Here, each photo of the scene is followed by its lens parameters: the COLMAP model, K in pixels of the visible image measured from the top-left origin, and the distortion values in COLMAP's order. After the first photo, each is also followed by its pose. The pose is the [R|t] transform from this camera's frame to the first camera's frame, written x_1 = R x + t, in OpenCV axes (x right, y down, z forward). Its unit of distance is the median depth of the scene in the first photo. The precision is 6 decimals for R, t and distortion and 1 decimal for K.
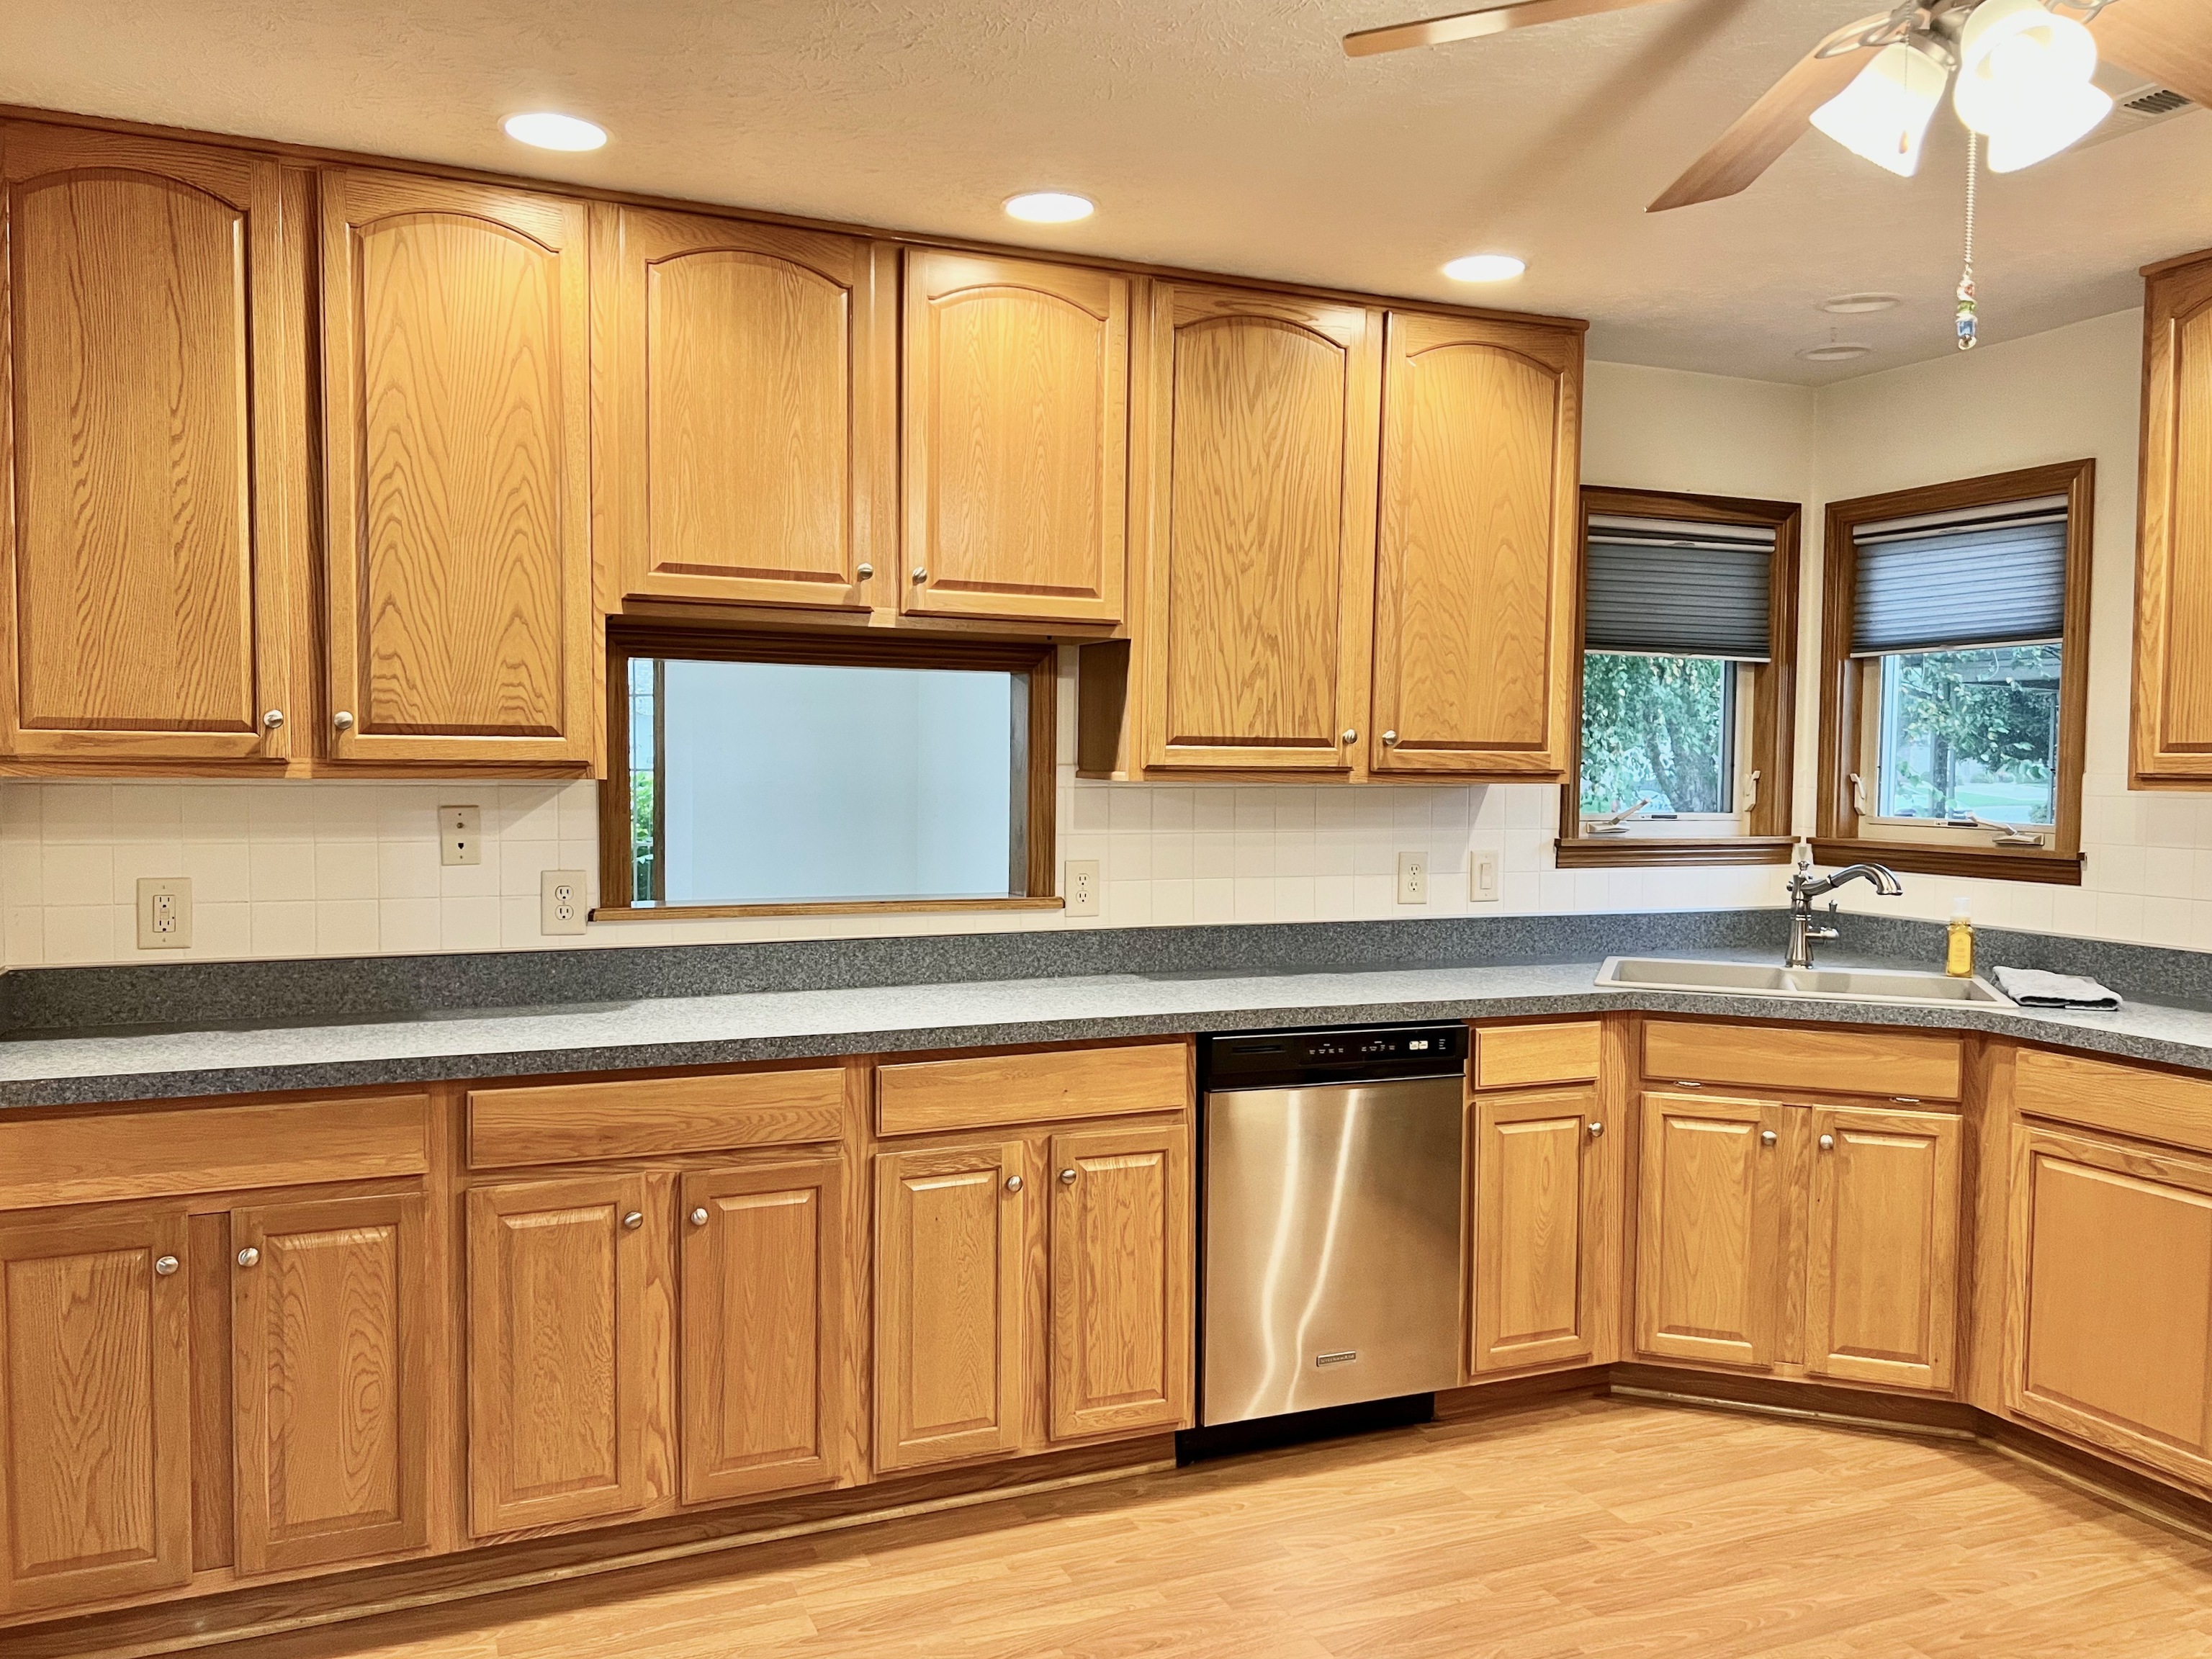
lens RADIAL K [[1648.2, 0, 1106.0], [0, 1648.2, 829.5], [0, 0, 1]] dist [0.010898, 0.002070]
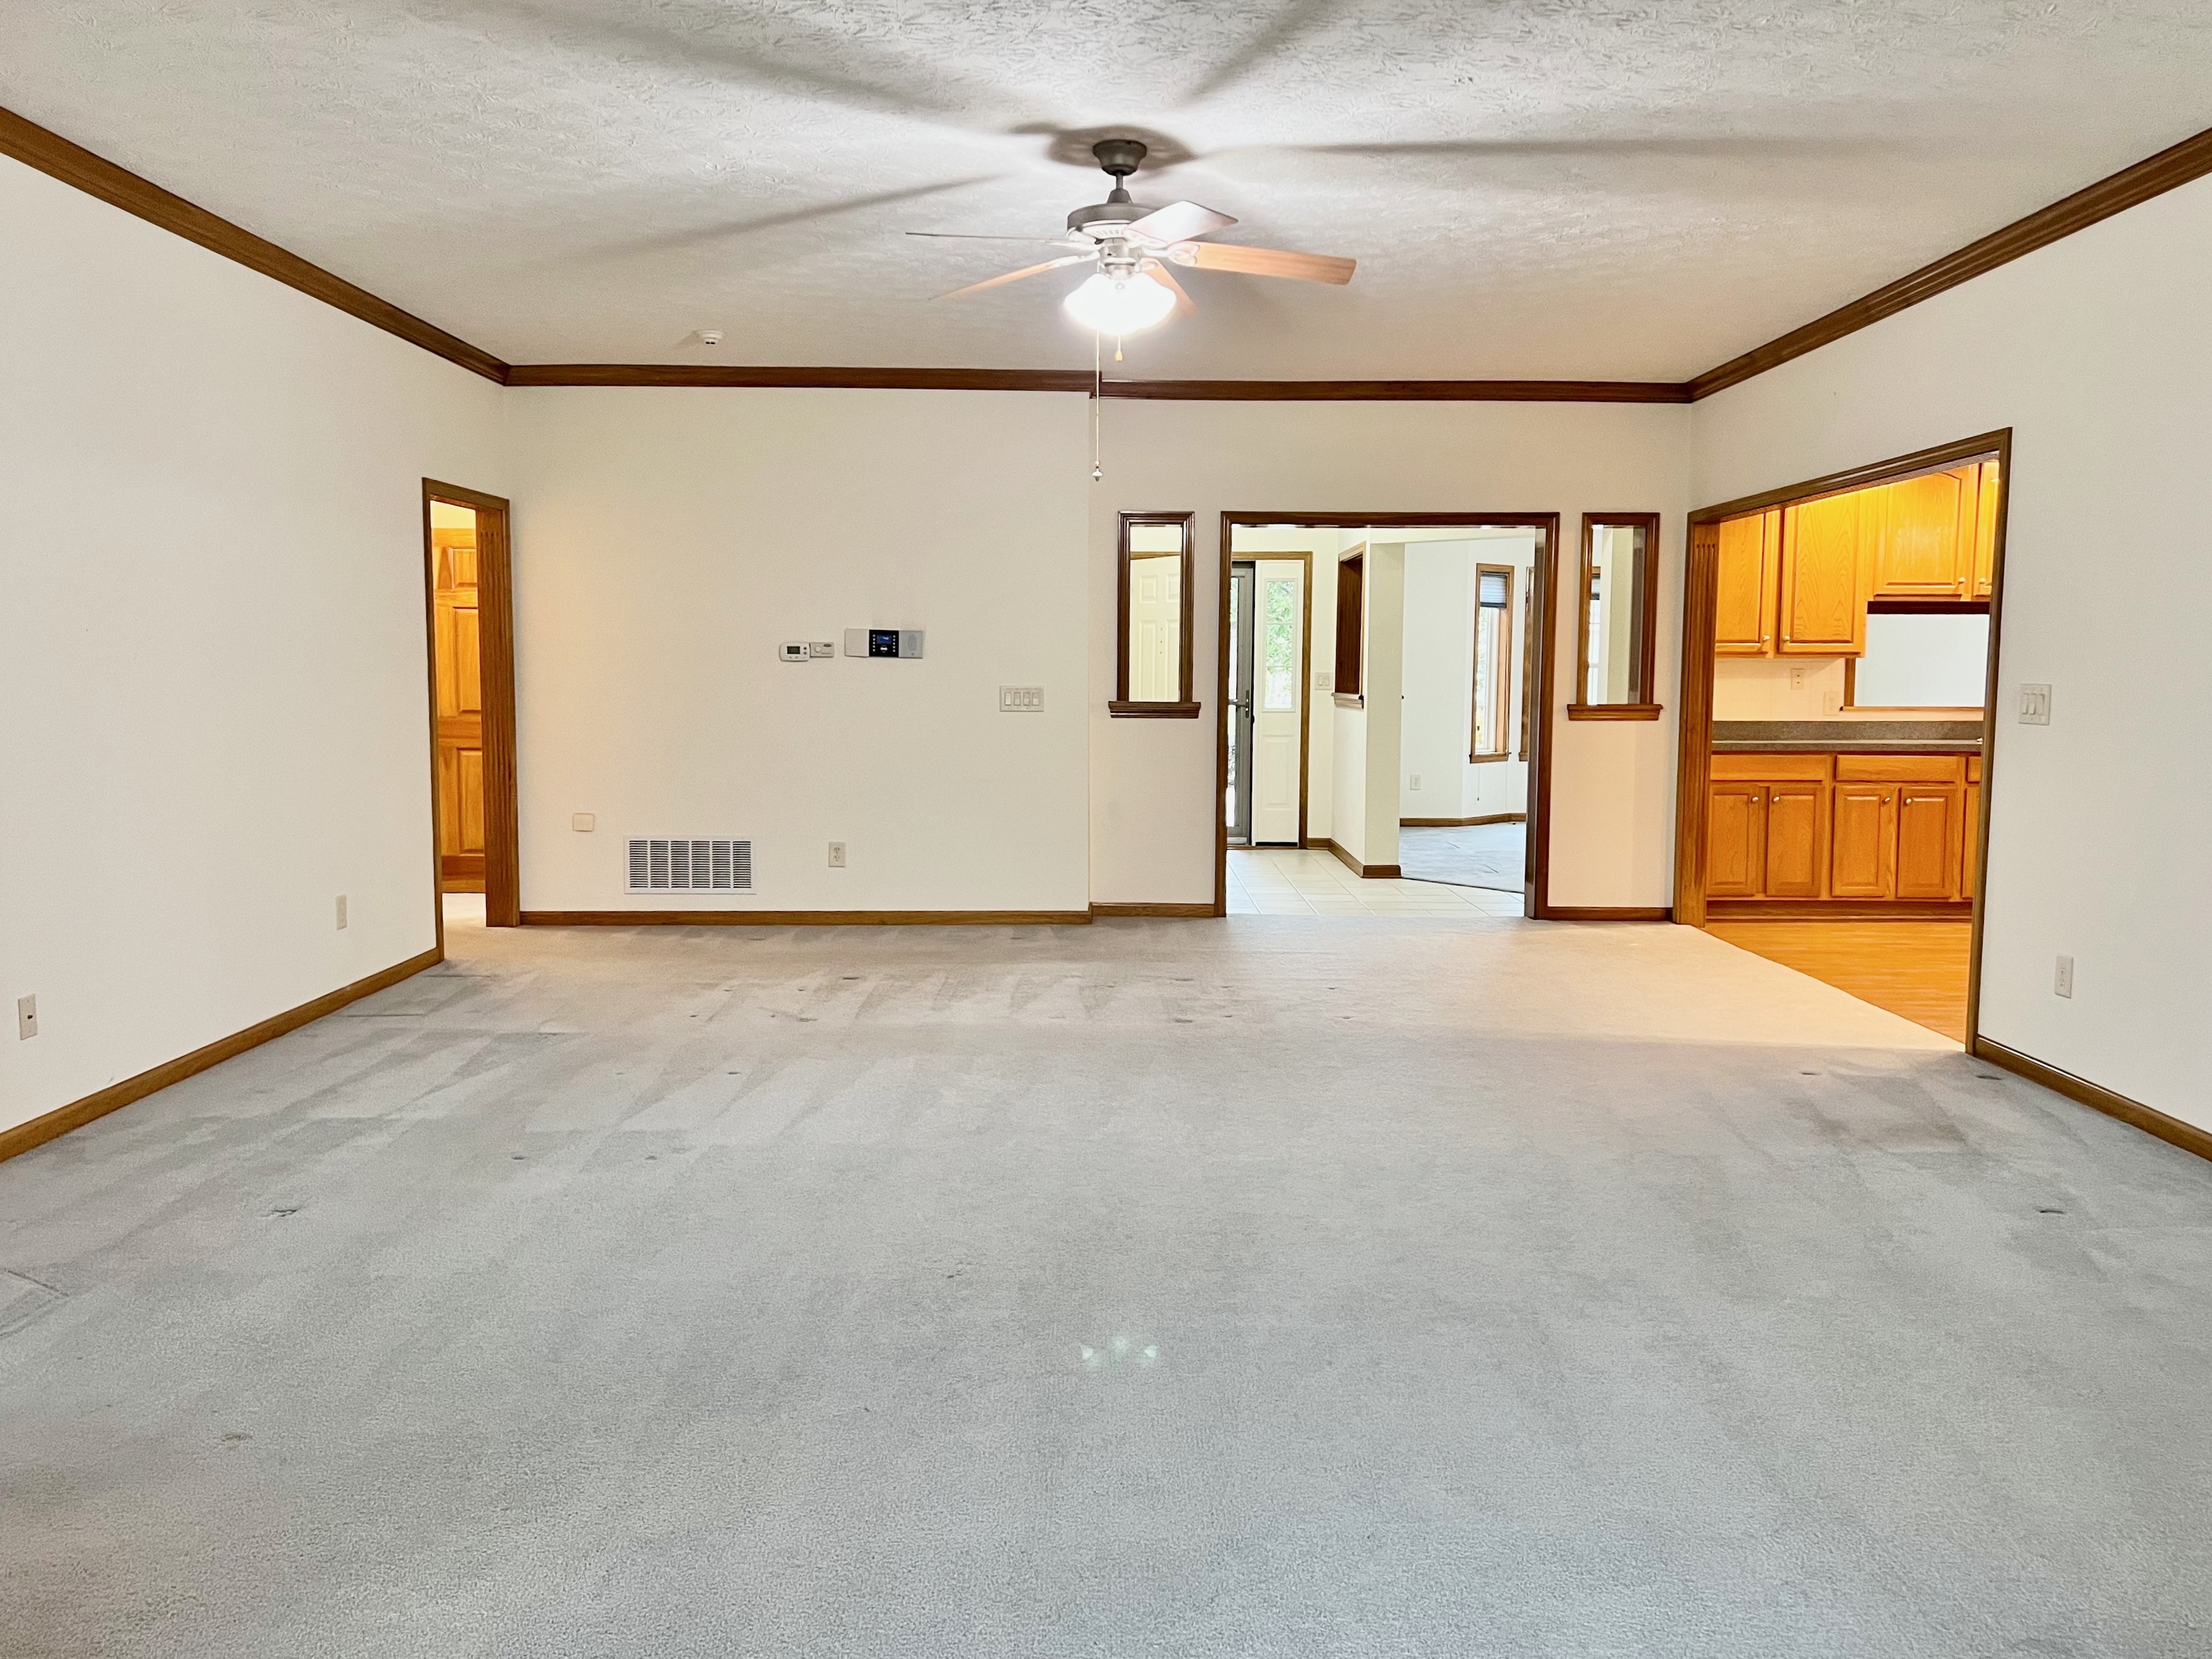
lens RADIAL K [[1648.2, 0, 1106.0], [0, 1648.2, 829.5], [0, 0, 1]] dist [0.010898, 0.002070]
pose [[0.919076, 0.031600, -0.392810, -0.403649], [-0.011968, 0.998558, 0.052329, 0.143454], [0.393898, -0.043393, 0.918129, -2.350818]]
